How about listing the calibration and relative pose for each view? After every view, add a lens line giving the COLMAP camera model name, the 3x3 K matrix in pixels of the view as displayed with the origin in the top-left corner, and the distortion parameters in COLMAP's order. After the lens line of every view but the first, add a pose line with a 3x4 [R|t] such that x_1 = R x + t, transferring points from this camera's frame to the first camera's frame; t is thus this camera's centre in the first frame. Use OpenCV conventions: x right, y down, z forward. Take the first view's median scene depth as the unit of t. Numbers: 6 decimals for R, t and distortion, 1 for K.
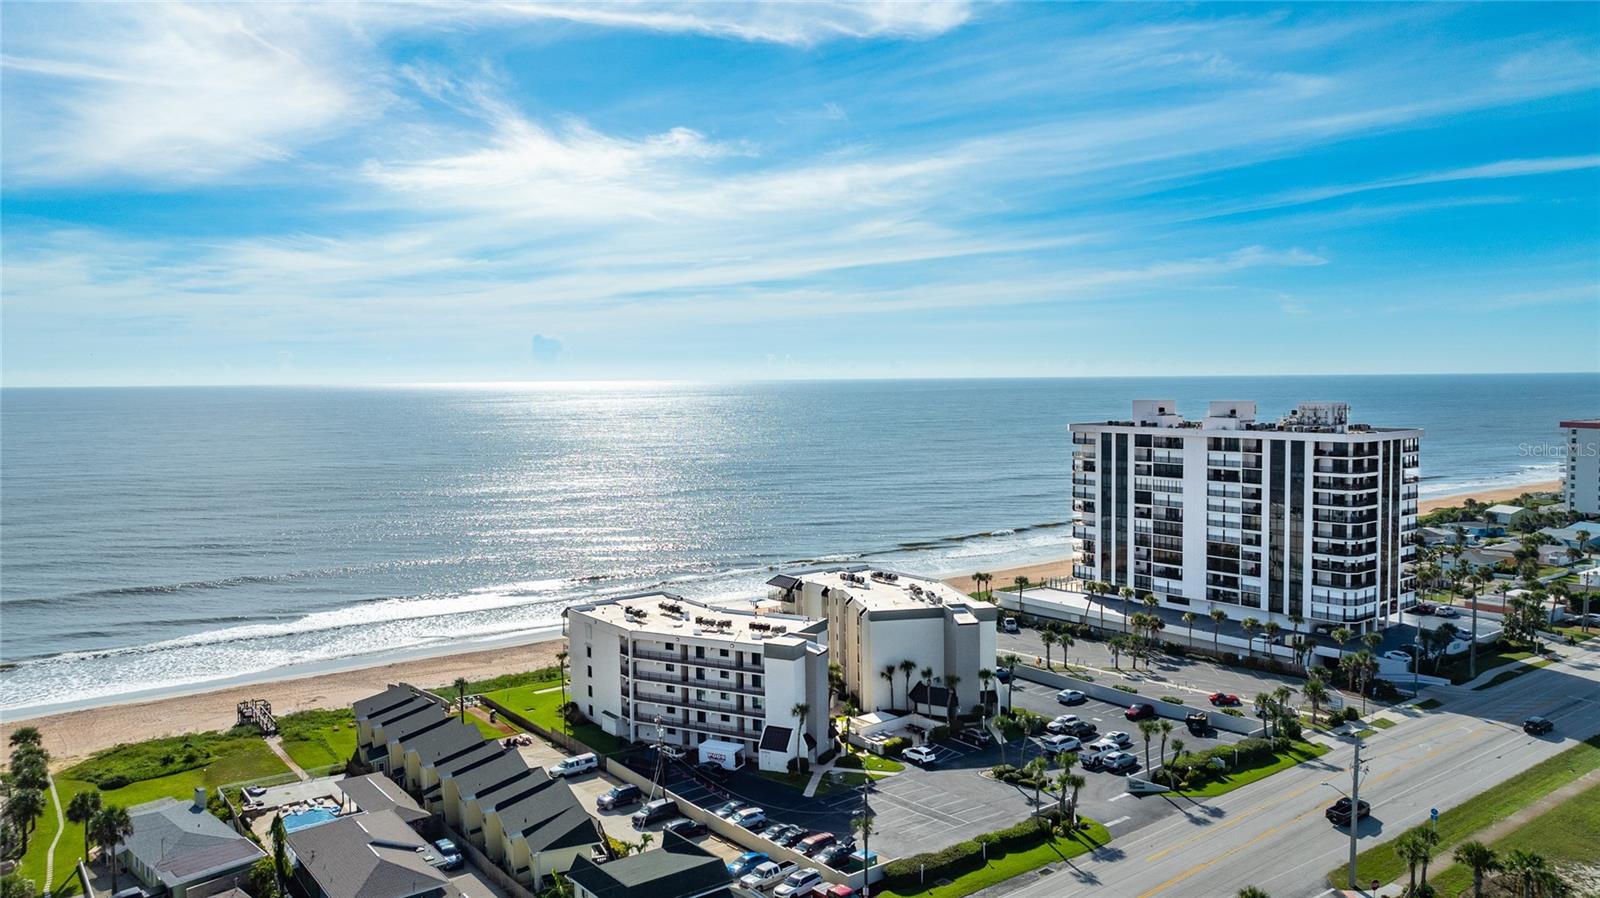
lens RADIAL K [[1135.7, 0, 804.4], [0, 1135.7, 430.8], [0, 0, 1]] dist [-0.050039, 0.068663]
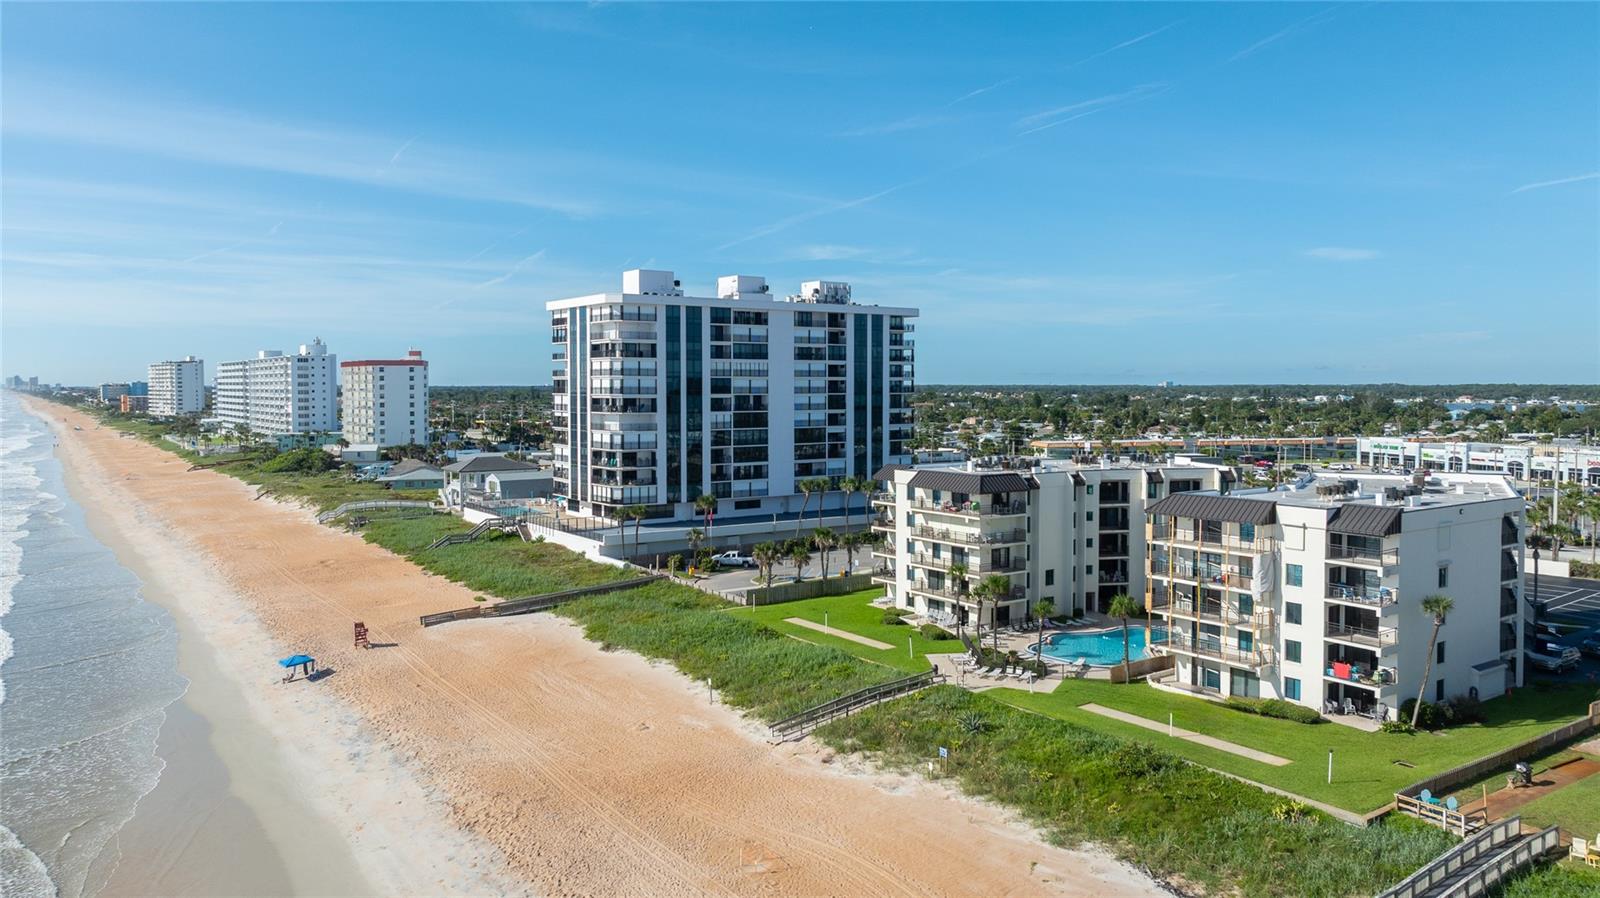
lens RADIAL K [[1135.7, 0, 804.4], [0, 1135.7, 430.8], [0, 0, 1]] dist [-0.050039, 0.068663]
pose [[0.031718, -0.030841, 0.999021, -0.515948], [0.048246, 0.998406, 0.029290, 0.070409], [-0.998332, 0.047270, 0.033156, 0.914601]]
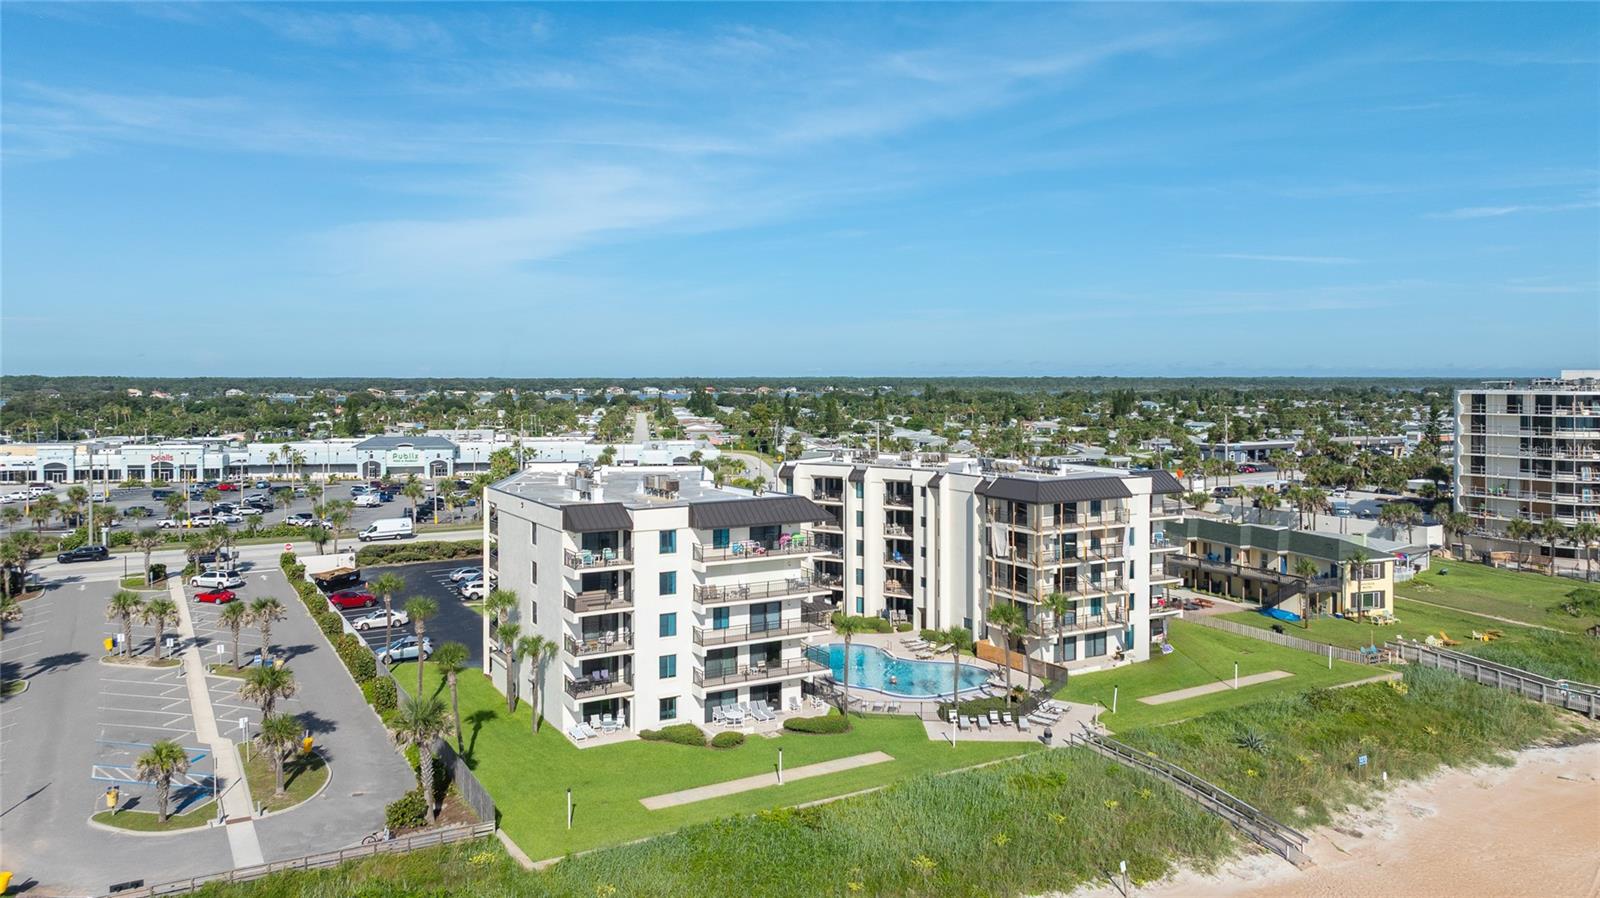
lens RADIAL K [[1147.8, 0, 809.9], [0, 1147.8, 375.3], [0, 0, 1]] dist [-0.023277, 0.043774]
pose [[-0.993941, 0.009583, 0.109493, -0.060293], [0.014550, 0.998897, 0.044653, 0.052164], [-0.108944, 0.045976, -0.992984, 1.224203]]
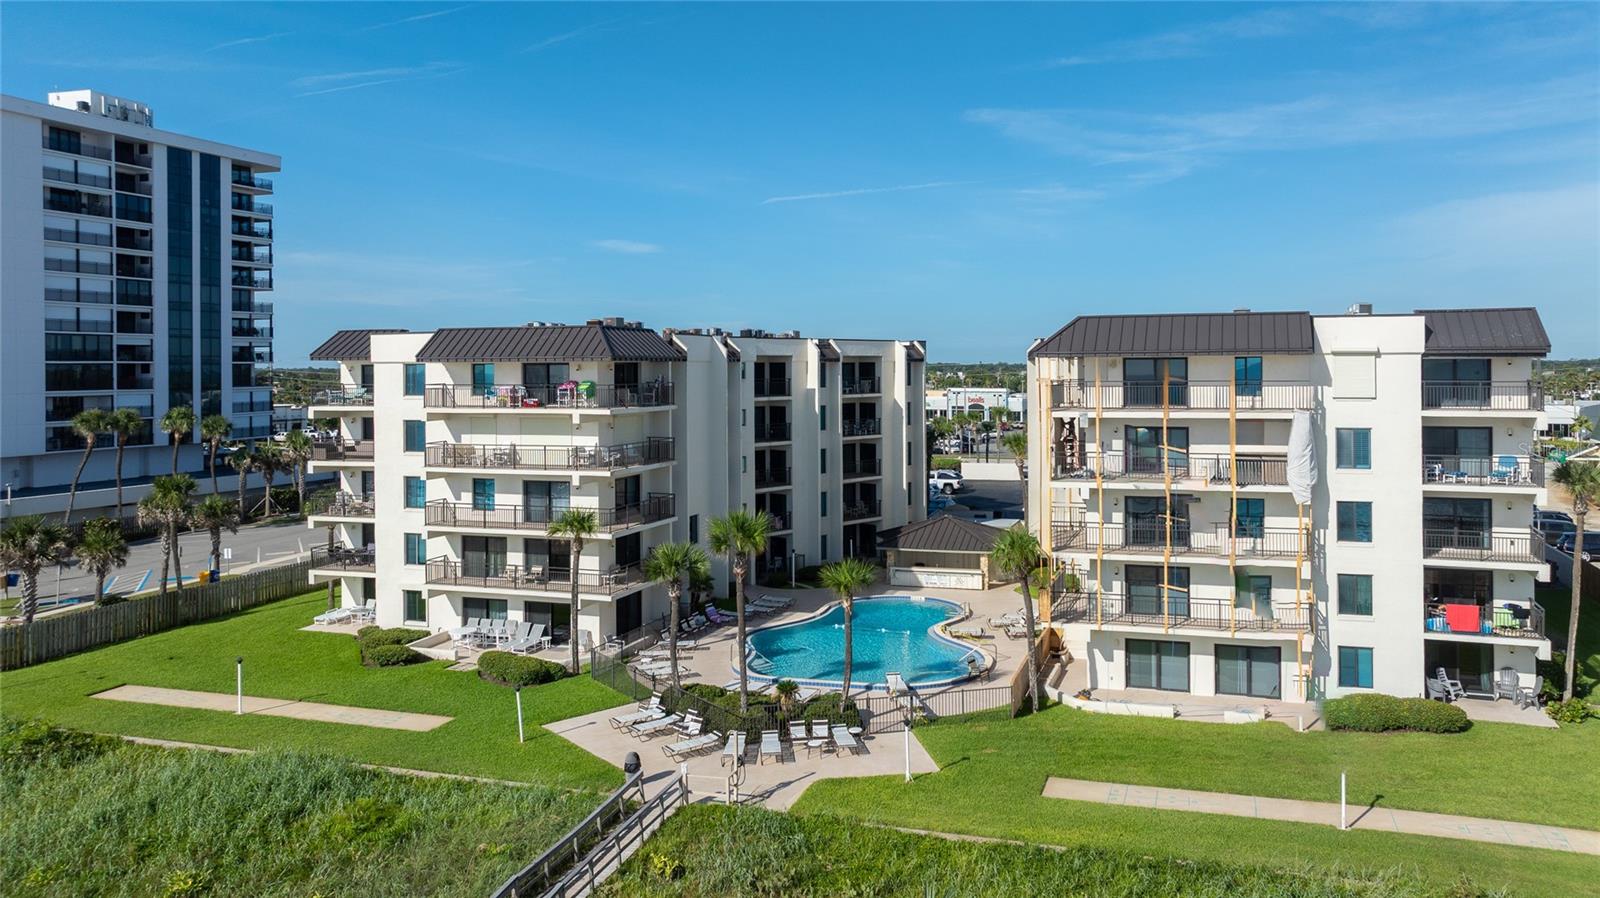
lens RADIAL K [[1145.1, 0, 880.0], [0, 1145.1, 364.4], [0, 0, 1]] dist [0.001080, 0.006342]
pose [[-0.585059, 0.015029, 0.810852, -0.249546], [0.050708, 0.998550, 0.018080, 0.115167], [-0.809404, 0.051694, -0.584972, 0.949416]]
